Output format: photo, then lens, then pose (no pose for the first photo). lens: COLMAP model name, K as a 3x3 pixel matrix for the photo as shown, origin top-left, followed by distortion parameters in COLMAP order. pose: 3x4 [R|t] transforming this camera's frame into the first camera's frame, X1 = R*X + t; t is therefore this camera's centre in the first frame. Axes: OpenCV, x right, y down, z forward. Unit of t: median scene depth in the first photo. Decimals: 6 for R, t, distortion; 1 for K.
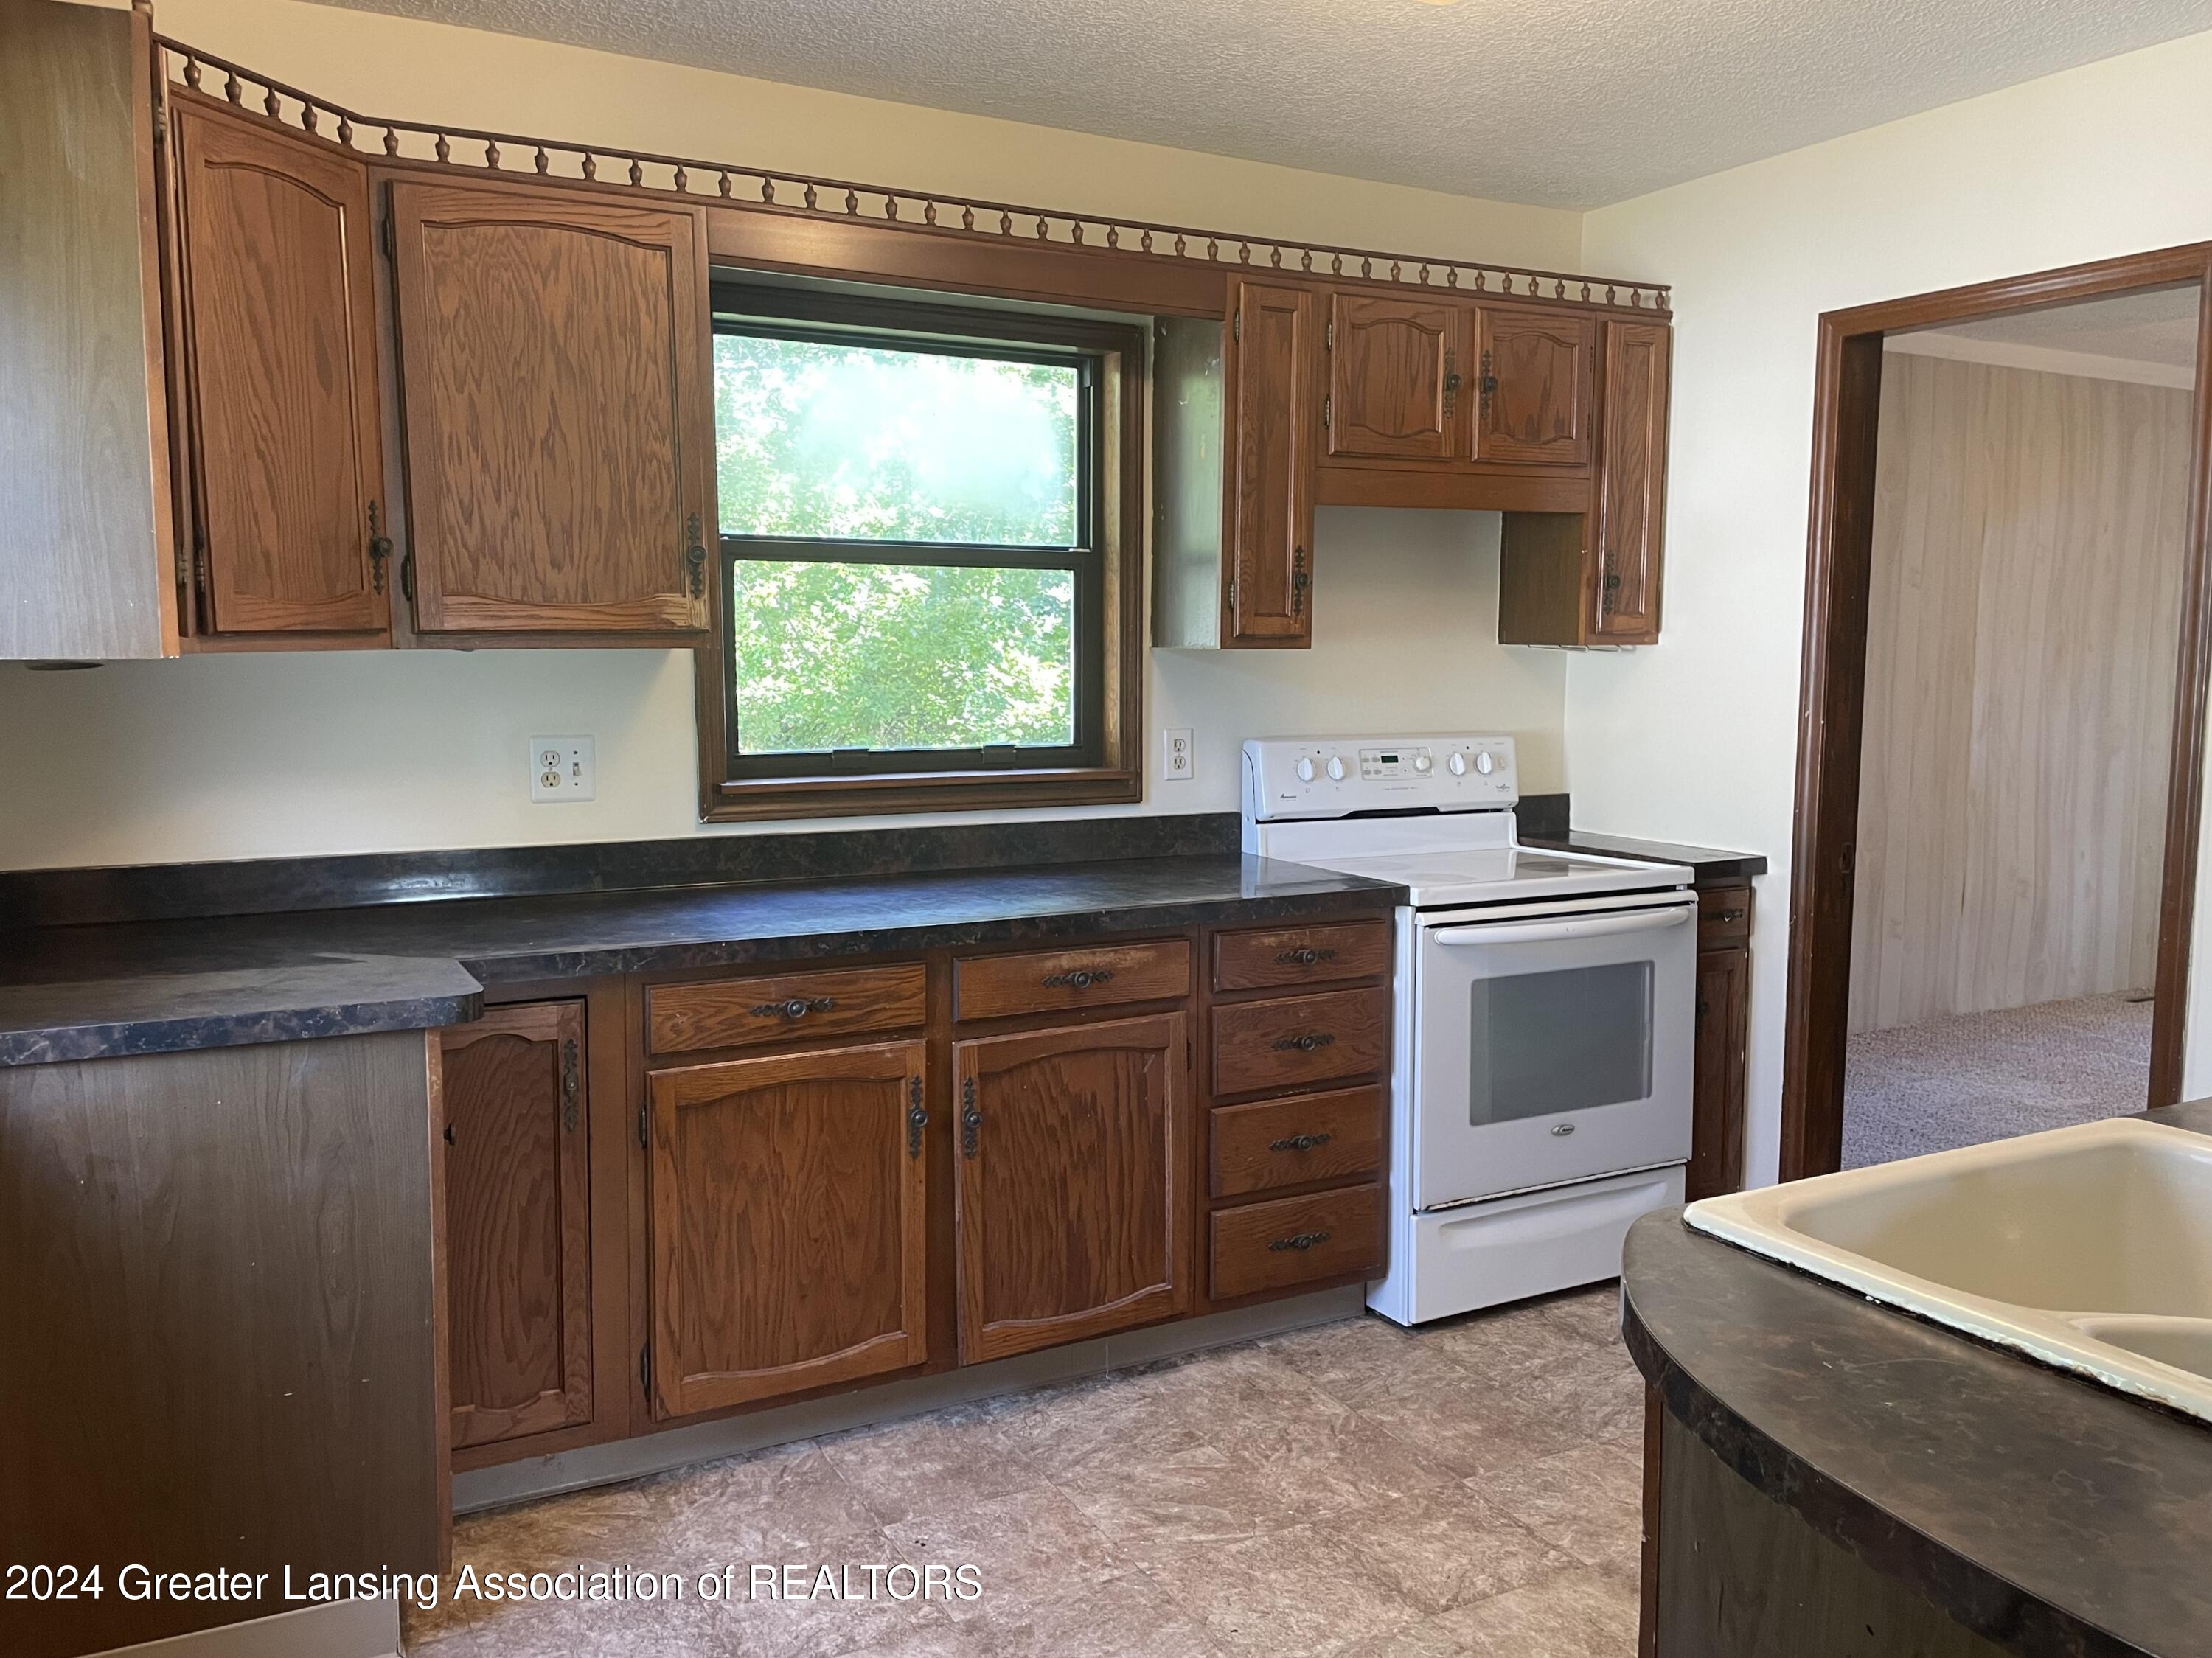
lens RADIAL K [[1645.5, 0, 1106.0], [0, 1645.5, 829.0], [0, 0, 1]] dist [0.170569, -0.069731]
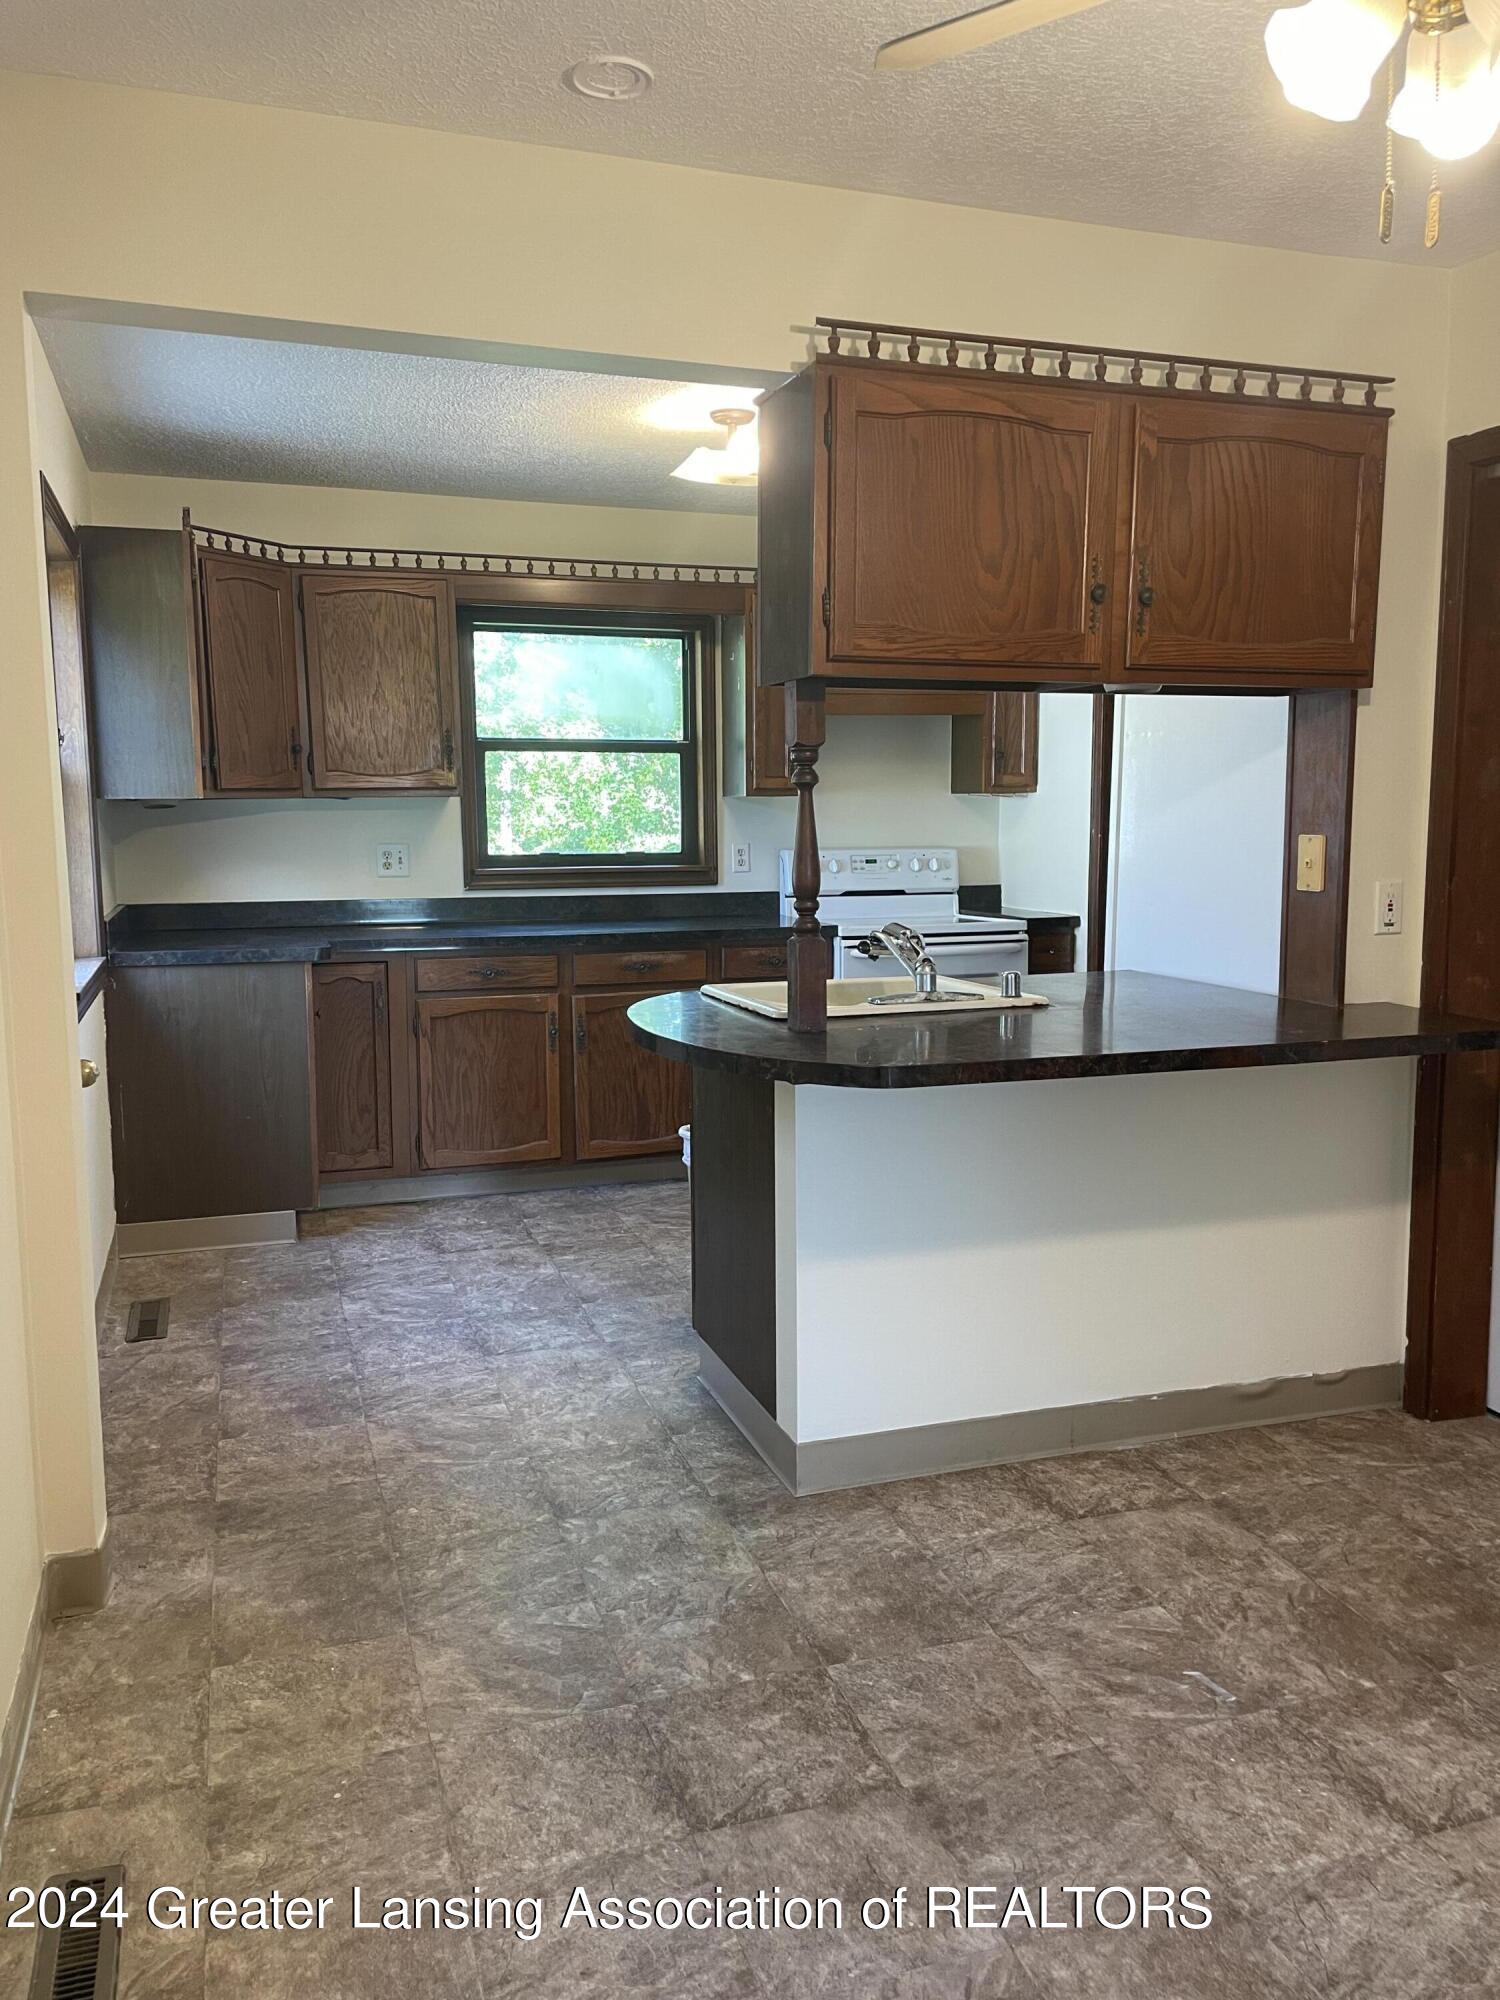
lens RADIAL K [[1525.8, 0, 748.1], [0, 1525.8, 960.1], [0, 0, 1]] dist [0.417609, 0.000371]
pose [[0.982060, 0.007820, -0.188407, 0.391001], [-0.009951, 0.999897, -0.010364, 0.087588], [0.188307, 0.012053, 0.982036, -0.652703]]
